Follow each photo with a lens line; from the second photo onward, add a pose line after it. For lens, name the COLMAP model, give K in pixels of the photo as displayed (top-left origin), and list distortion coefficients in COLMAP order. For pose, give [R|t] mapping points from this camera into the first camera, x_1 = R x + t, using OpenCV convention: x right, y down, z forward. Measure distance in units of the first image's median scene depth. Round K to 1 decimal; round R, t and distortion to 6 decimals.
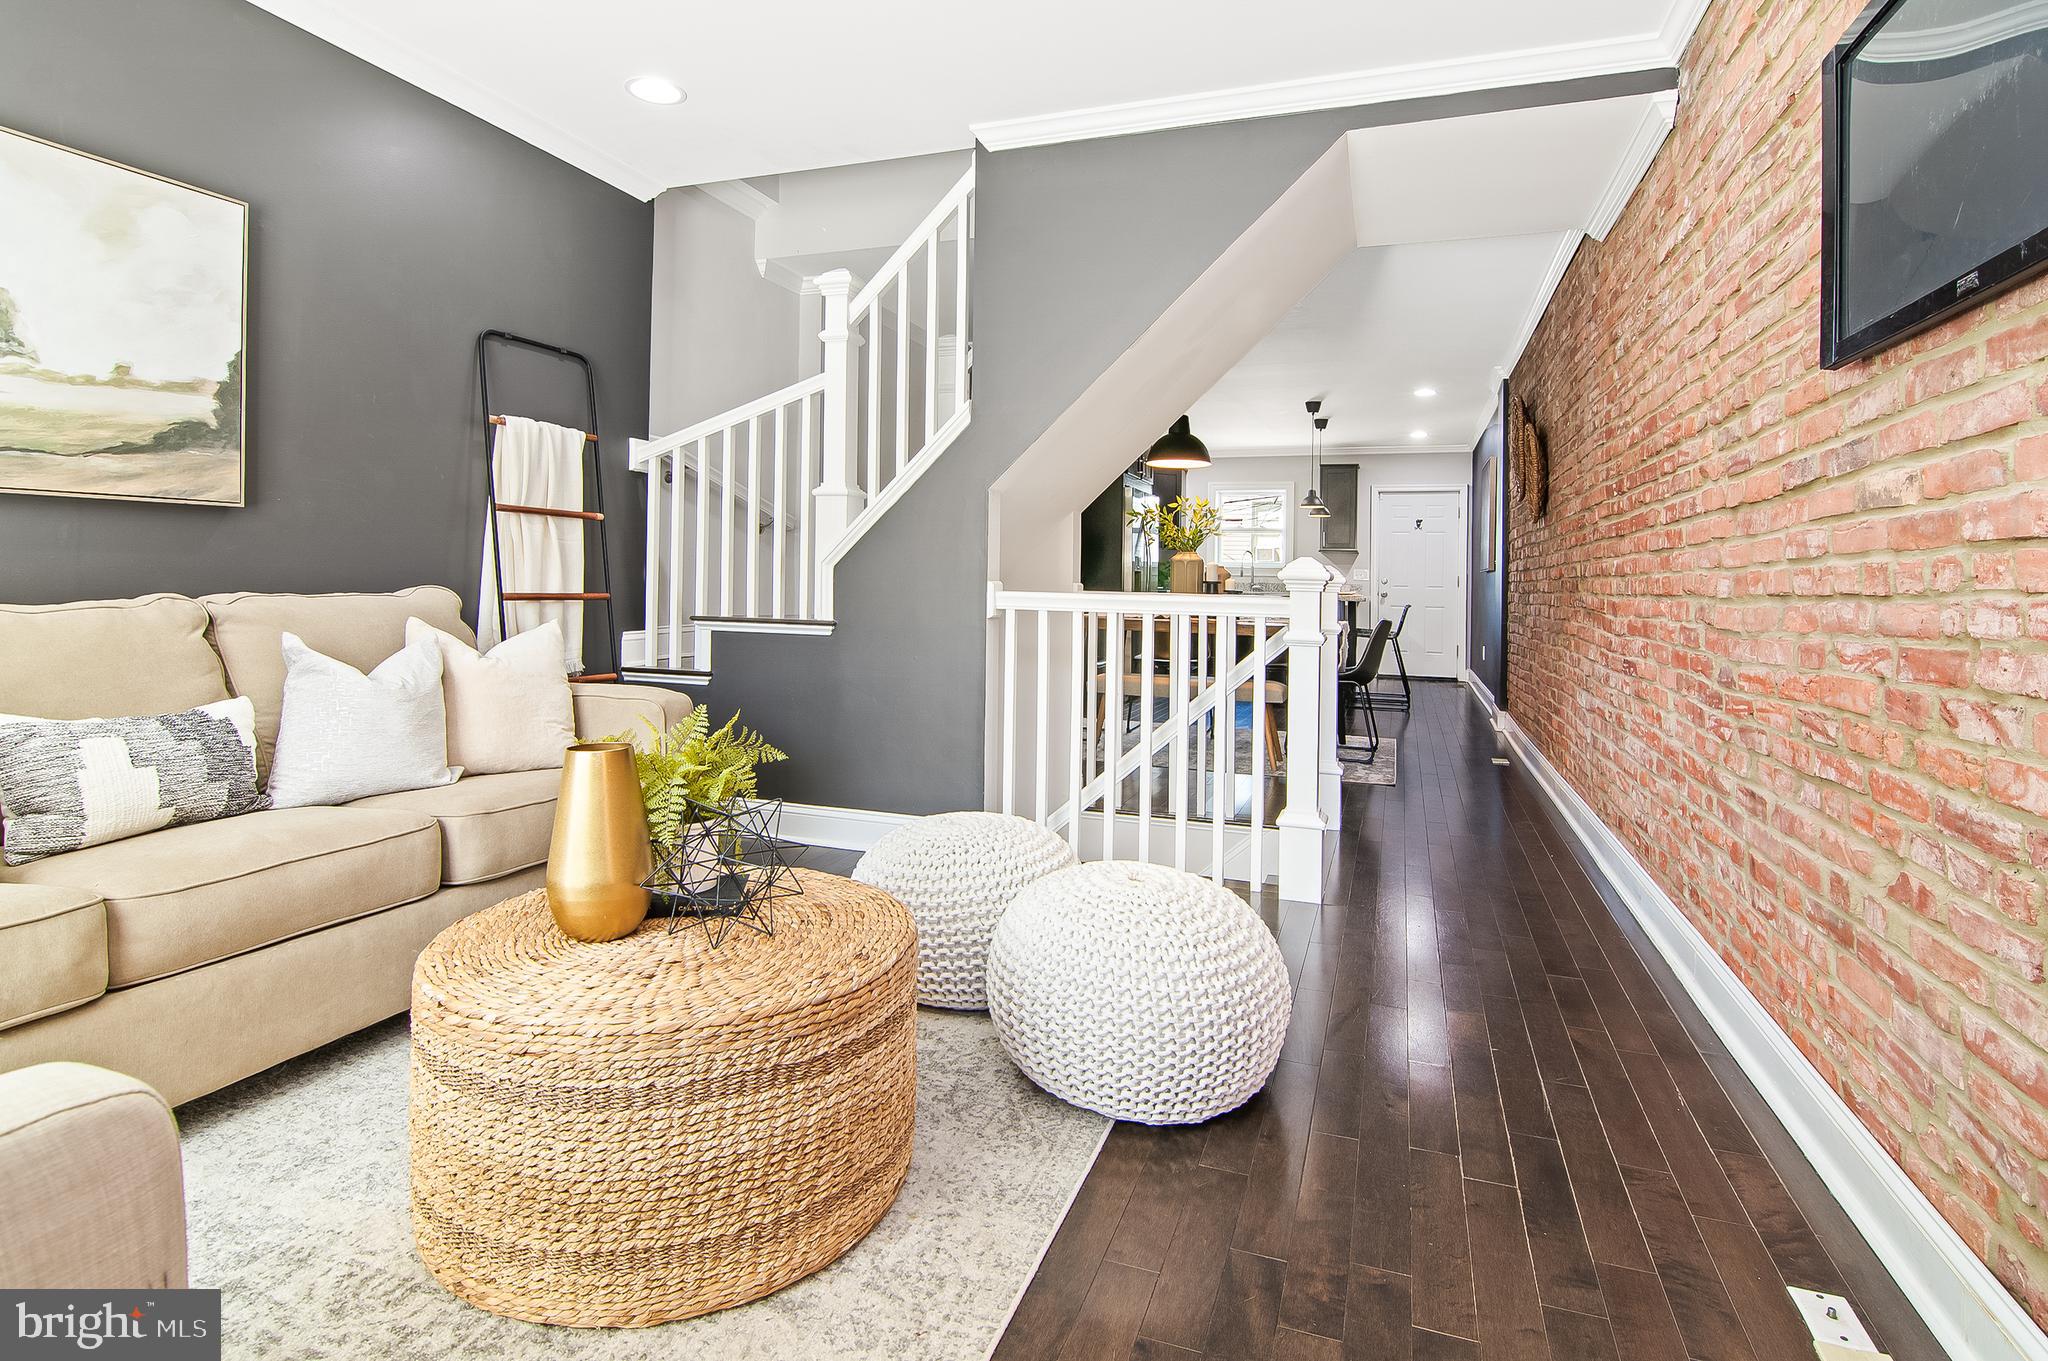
lens RADIAL K [[1028.5, 0, 1032.6], [0, 1028.5, 587.7], [0, 0, 1]] dist [-0.004565, -0.003055]
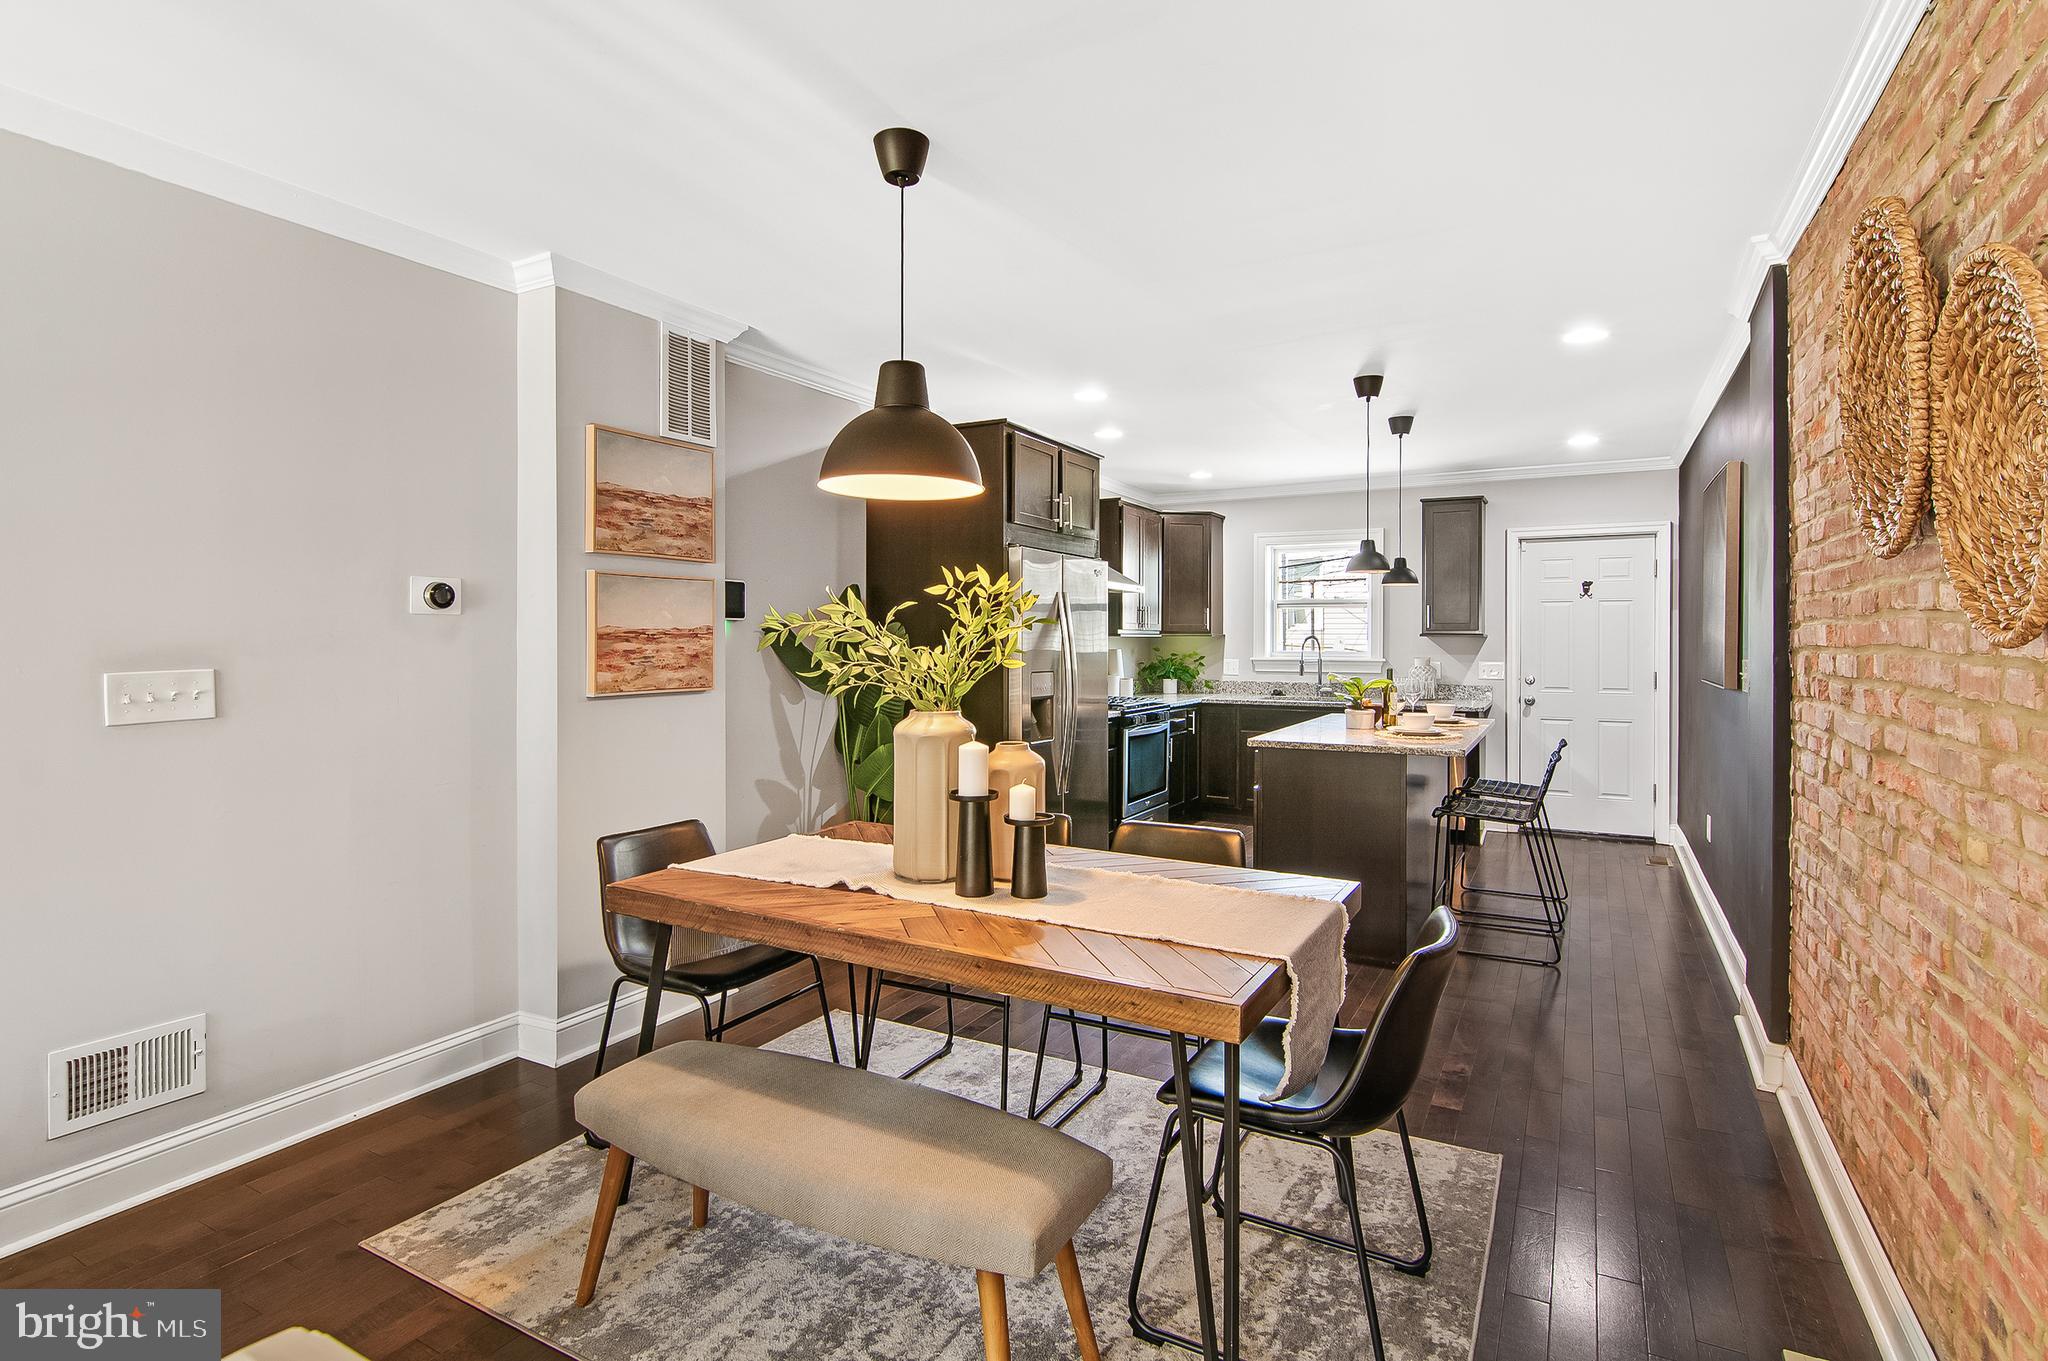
lens RADIAL K [[990.6, 0, 1051.4], [0, 990.6, 665.3], [0, 0, 1]] dist [-0.012942, -0.000364]
pose [[0.988366, -0.017840, -0.151047, 0.627930], [0.020876, 0.999610, 0.018533, -0.144678], [0.150657, -0.021470, 0.988353, 1.560132]]
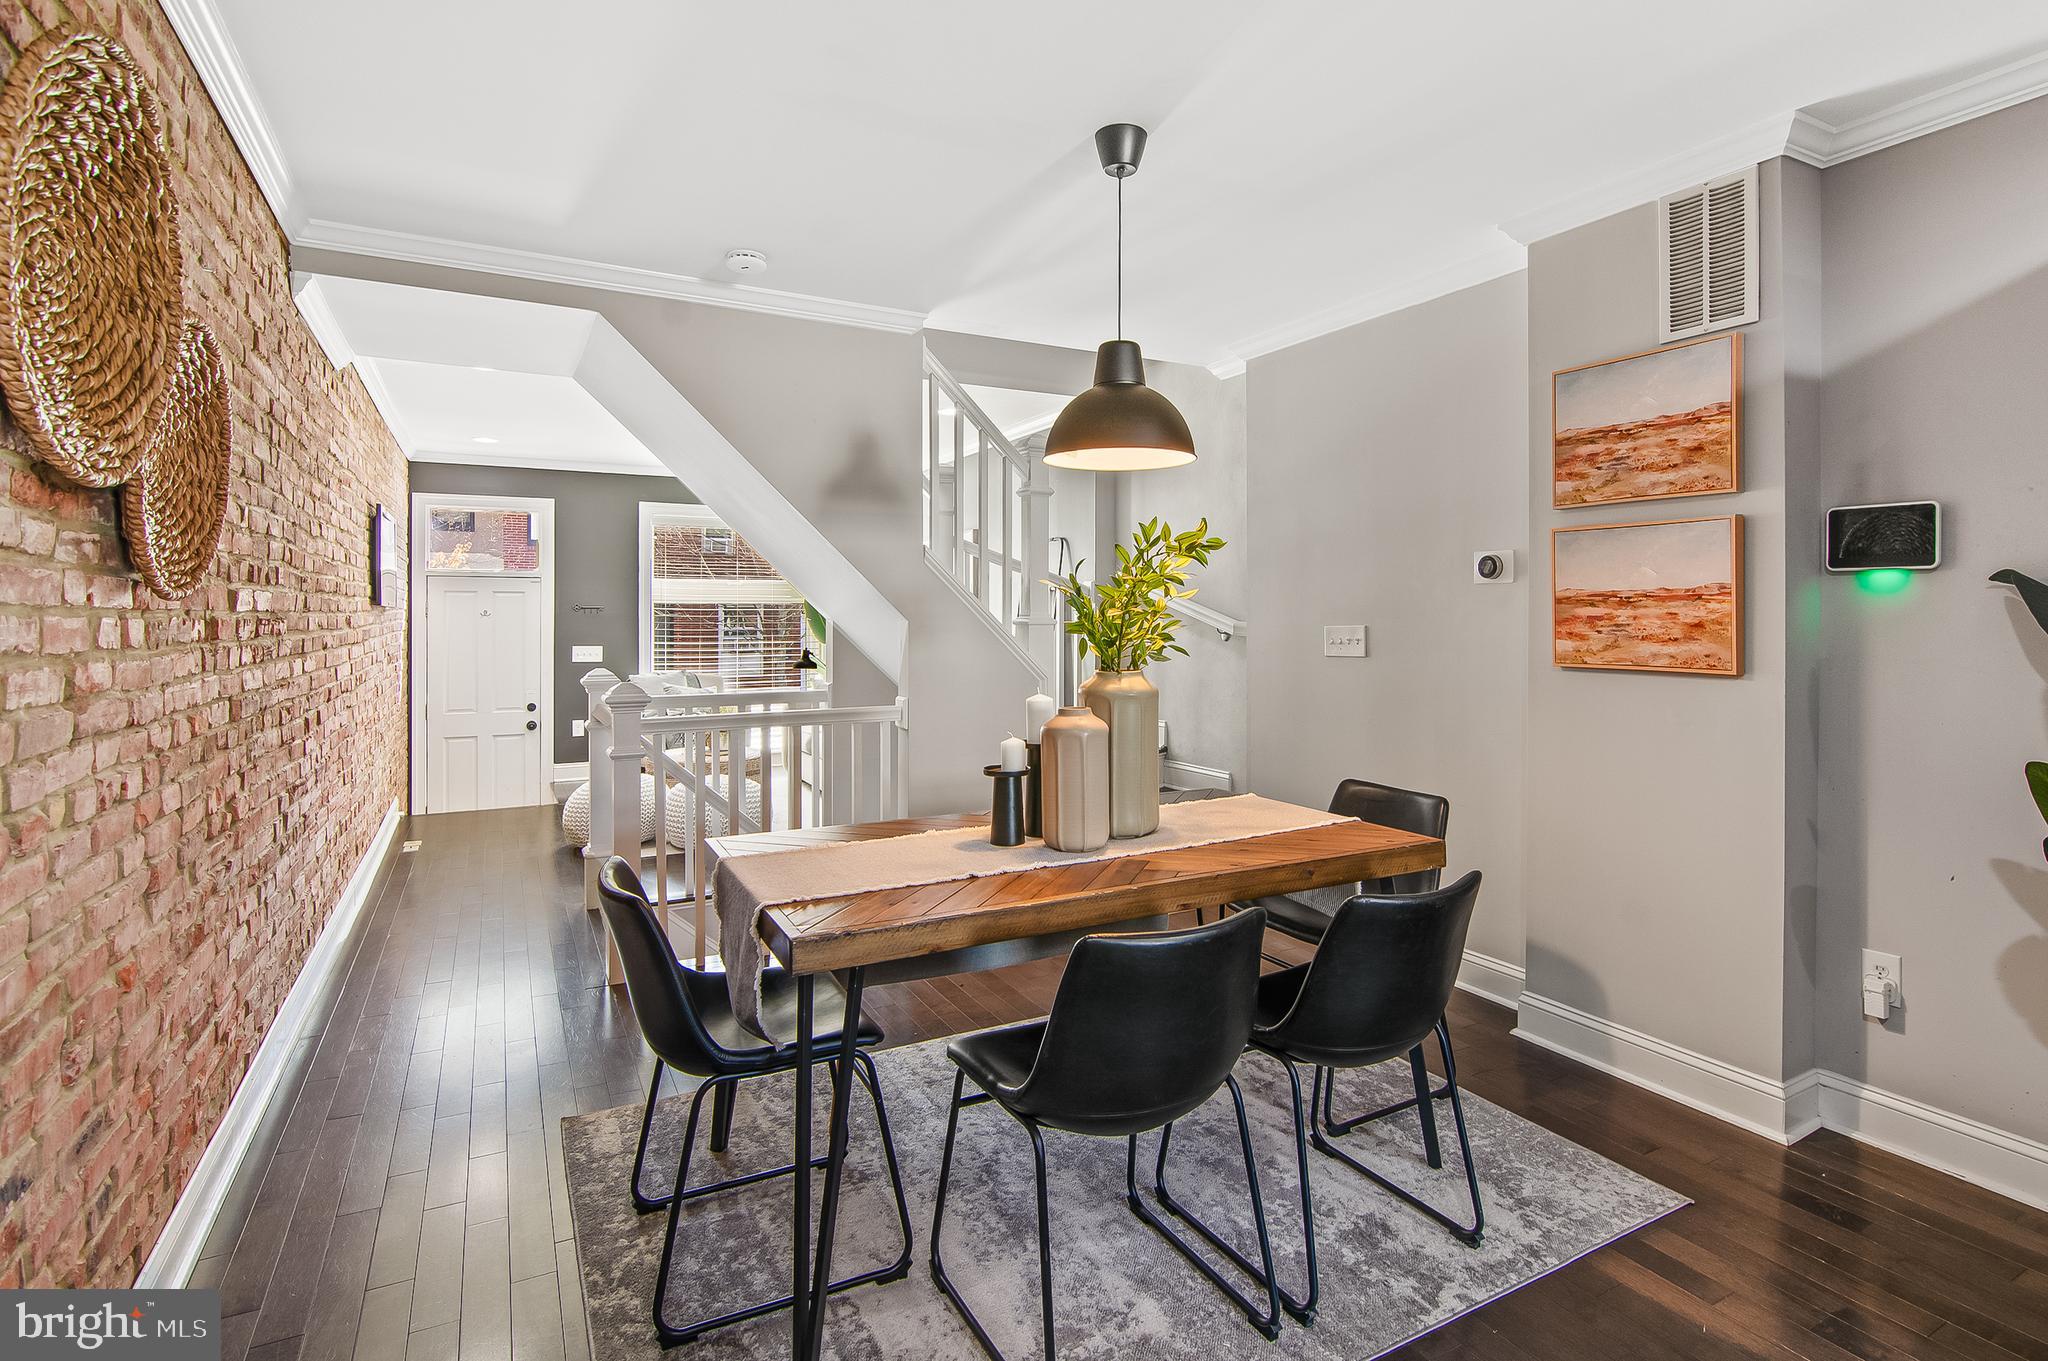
lens RADIAL K [[1016.5, 0, 1029.7], [0, 1016.5, 619.3], [0, 0, 1]] dist [-0.000938, -0.001054]
pose [[-0.675475, -0.019740, -0.737119, 1.161381], [-0.018891, 0.999777, -0.009462, -0.125322], [0.737141, 0.007533, -0.675697, 3.072527]]
